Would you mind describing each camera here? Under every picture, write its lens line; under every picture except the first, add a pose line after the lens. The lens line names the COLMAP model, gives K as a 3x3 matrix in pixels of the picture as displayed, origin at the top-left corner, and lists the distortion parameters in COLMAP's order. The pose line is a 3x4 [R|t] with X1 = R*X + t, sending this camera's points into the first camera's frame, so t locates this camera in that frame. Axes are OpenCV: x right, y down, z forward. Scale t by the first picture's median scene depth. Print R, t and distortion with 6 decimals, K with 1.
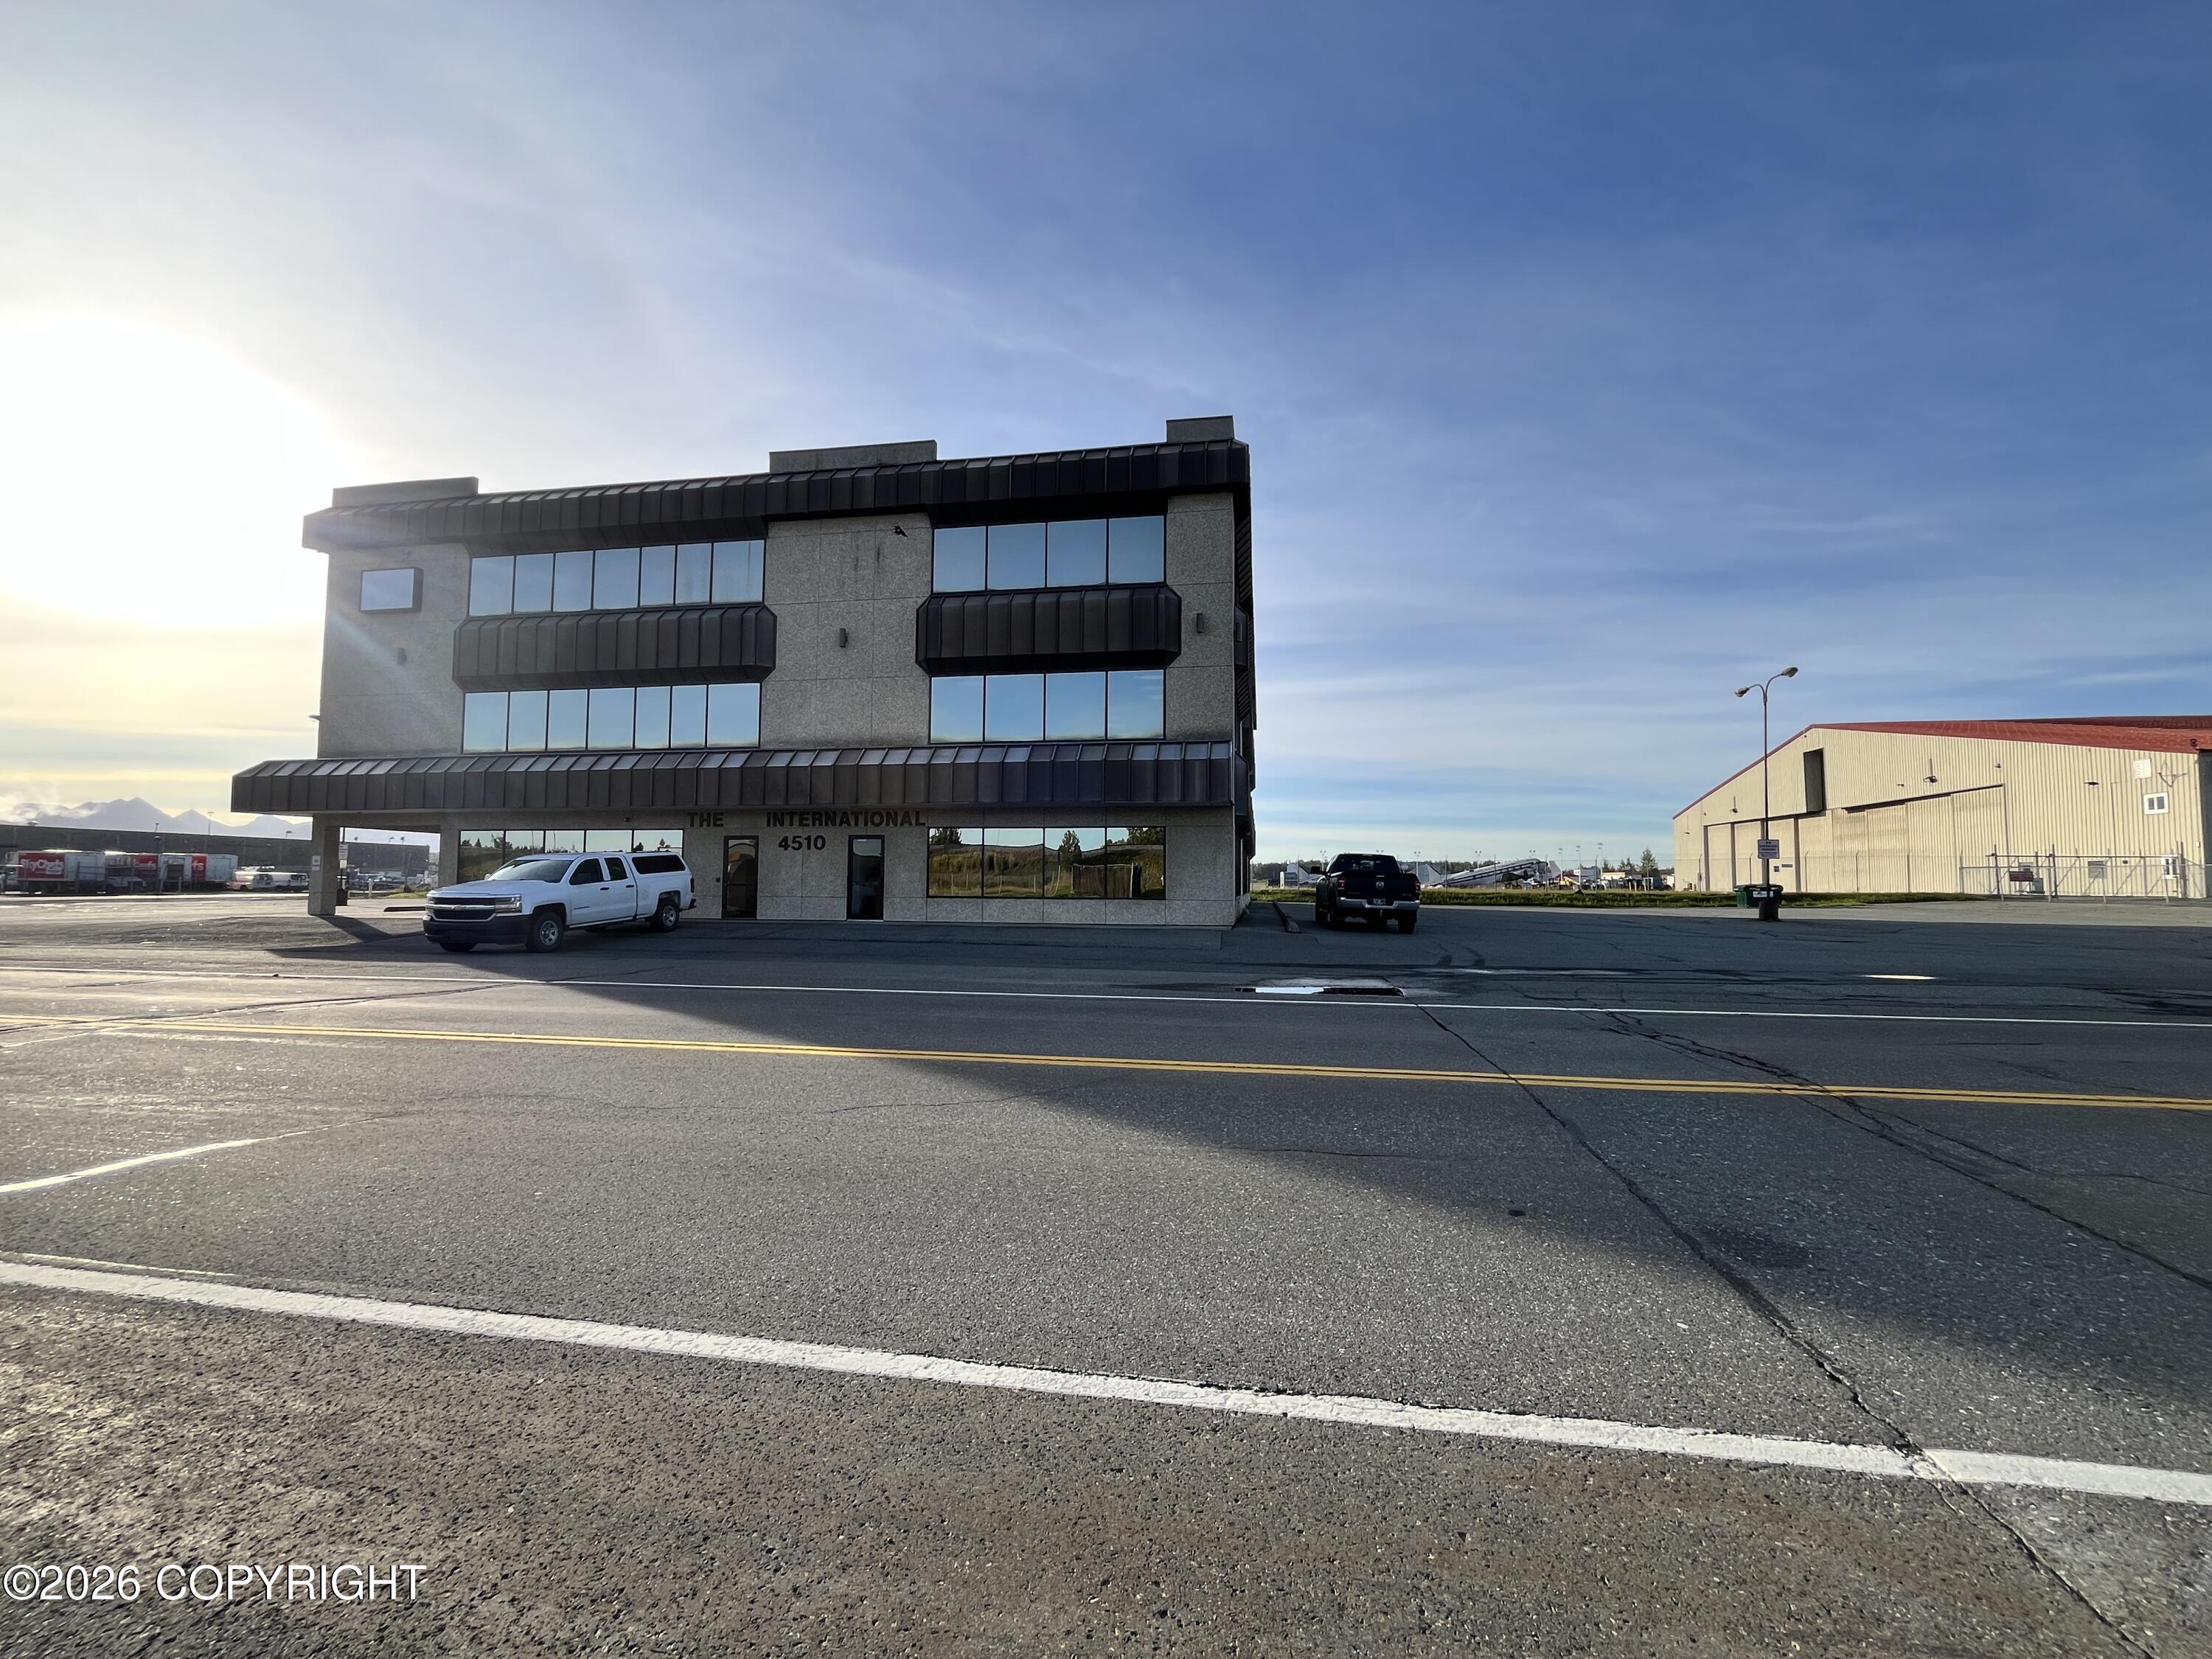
lens RADIAL K [[894.4, 0, 1114.5], [0, 894.4, 829.4], [0, 0, 1]] dist [-0.013109, 0.000014]
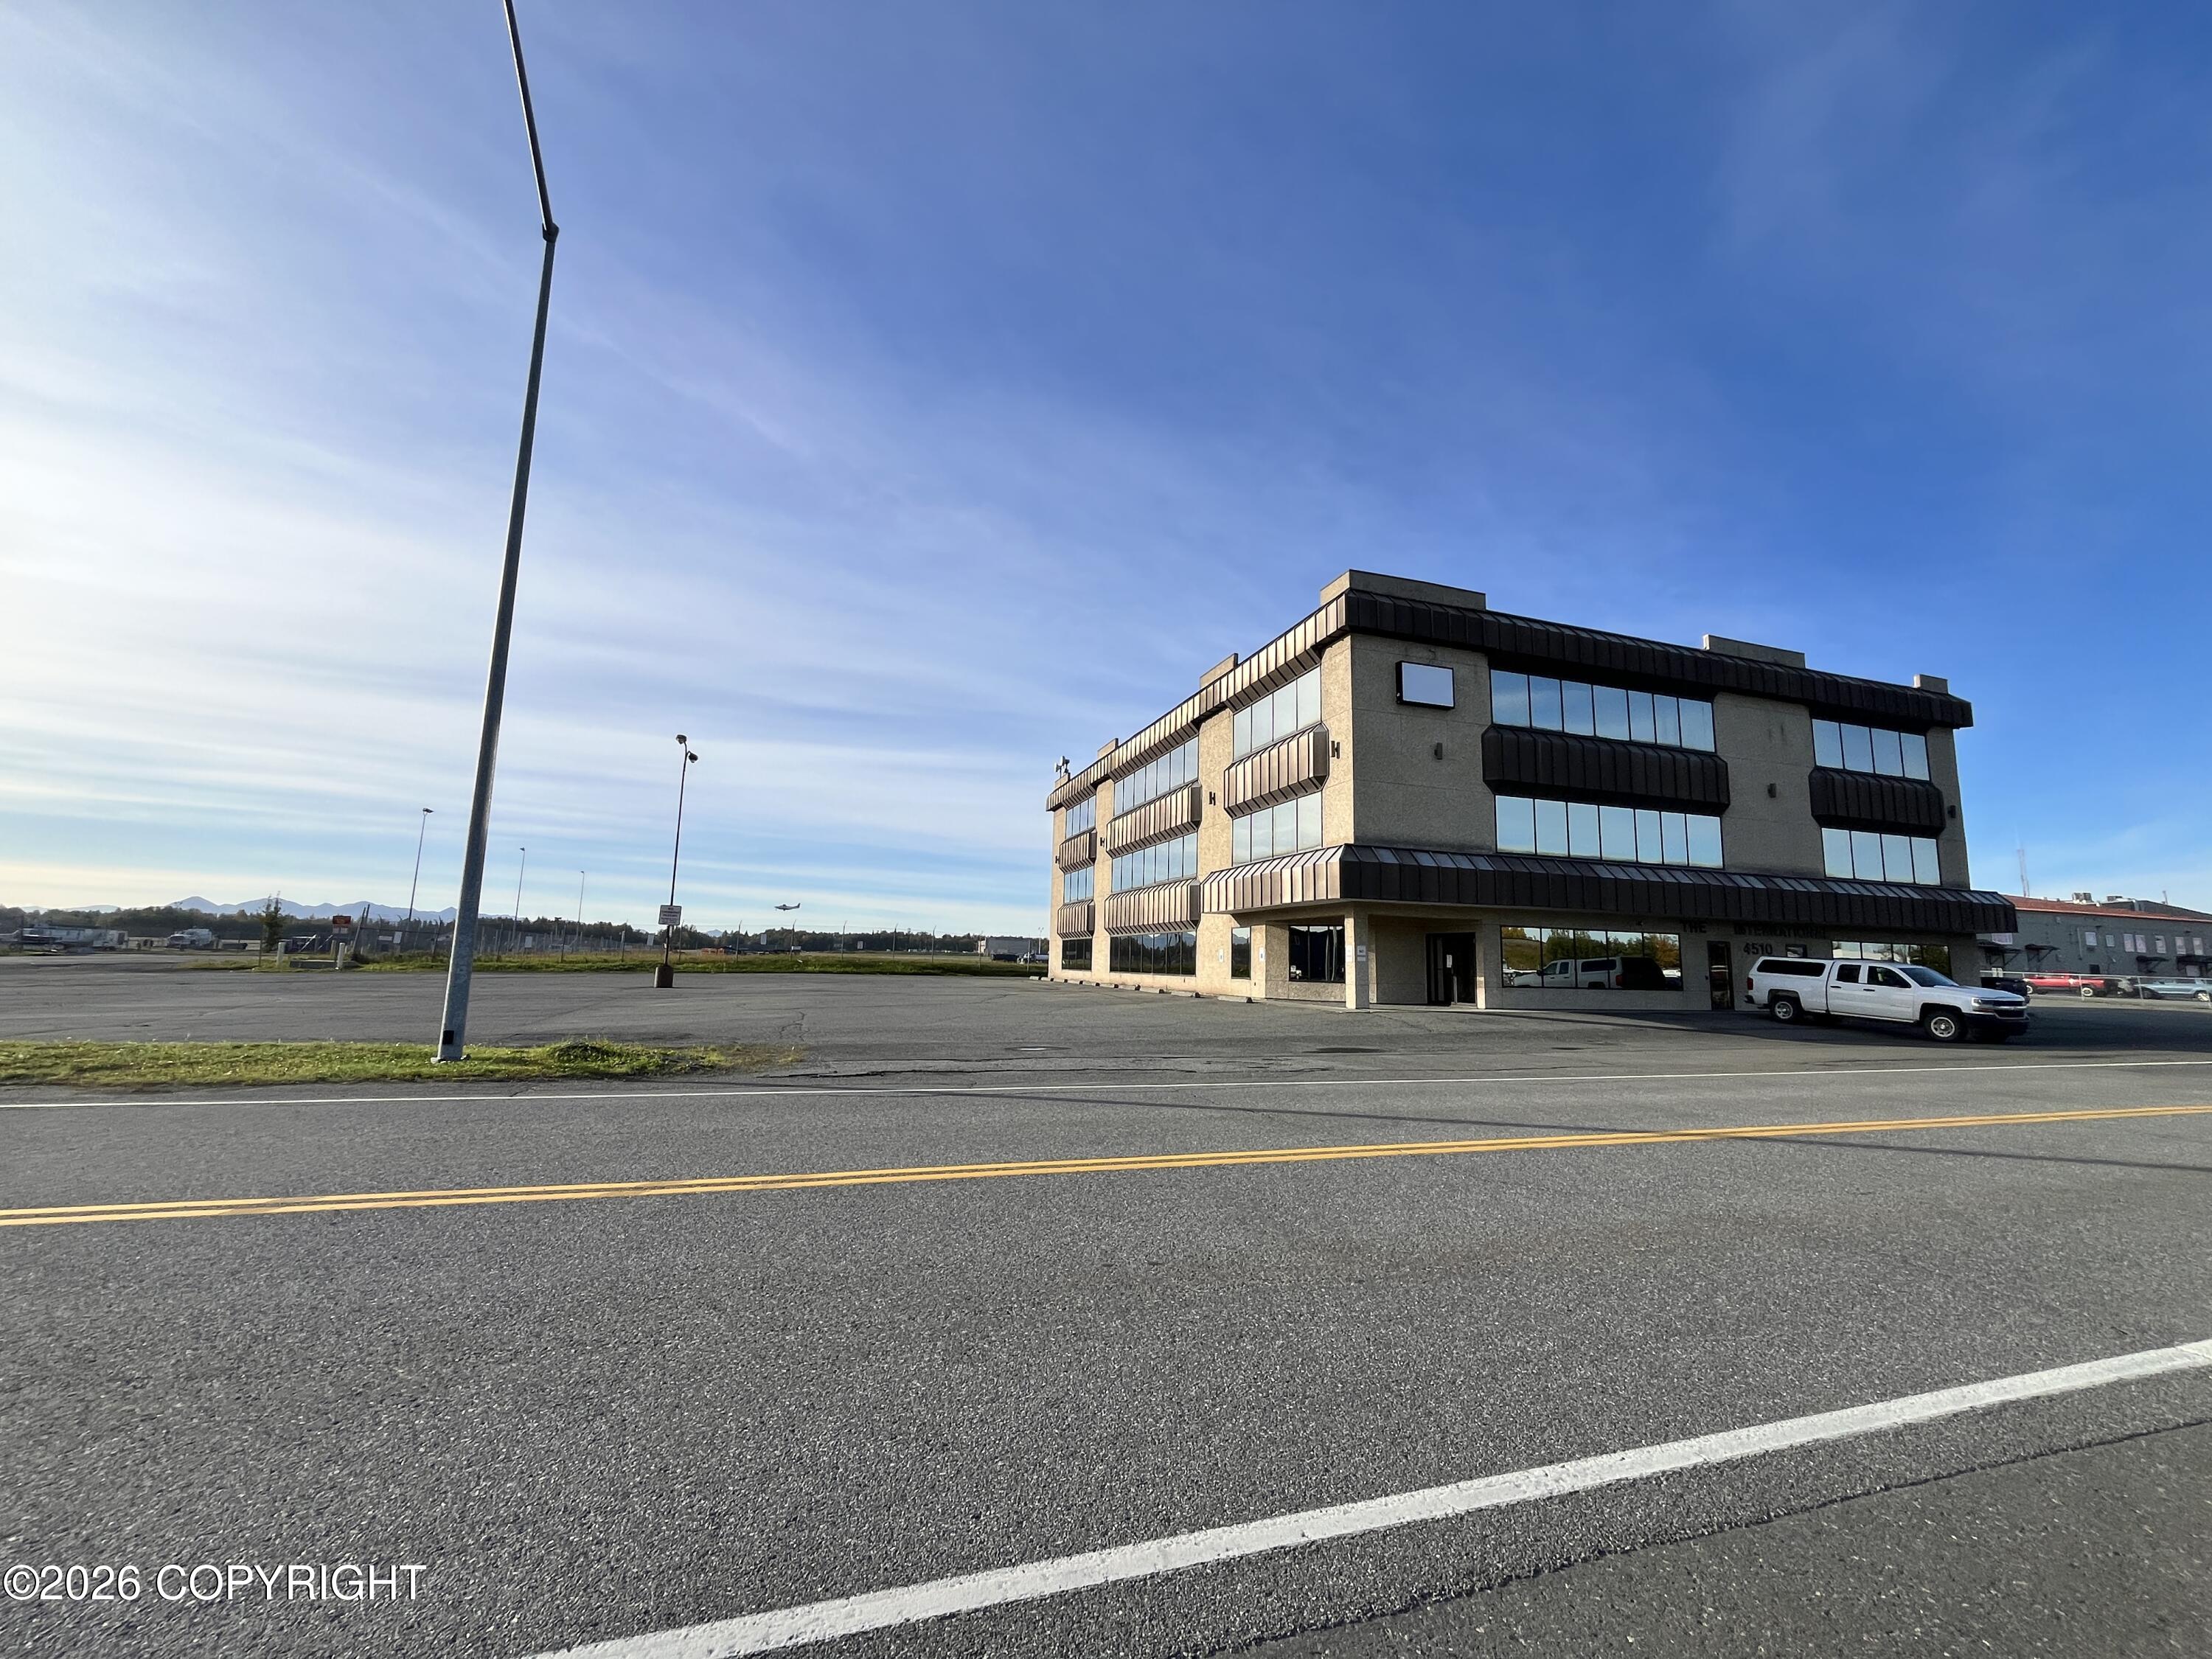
lens RADIAL K [[894.4, 0, 1116.5], [0, 894.4, 832.6], [0, 0, 1]] dist [-0.013109, 0.000014]
pose [[0.888325, 0.081247, 0.451971, -1.689088], [-0.046341, 0.995060, -0.087794, 0.003761], [-0.456871, 0.057045, 0.887702, 0.285967]]
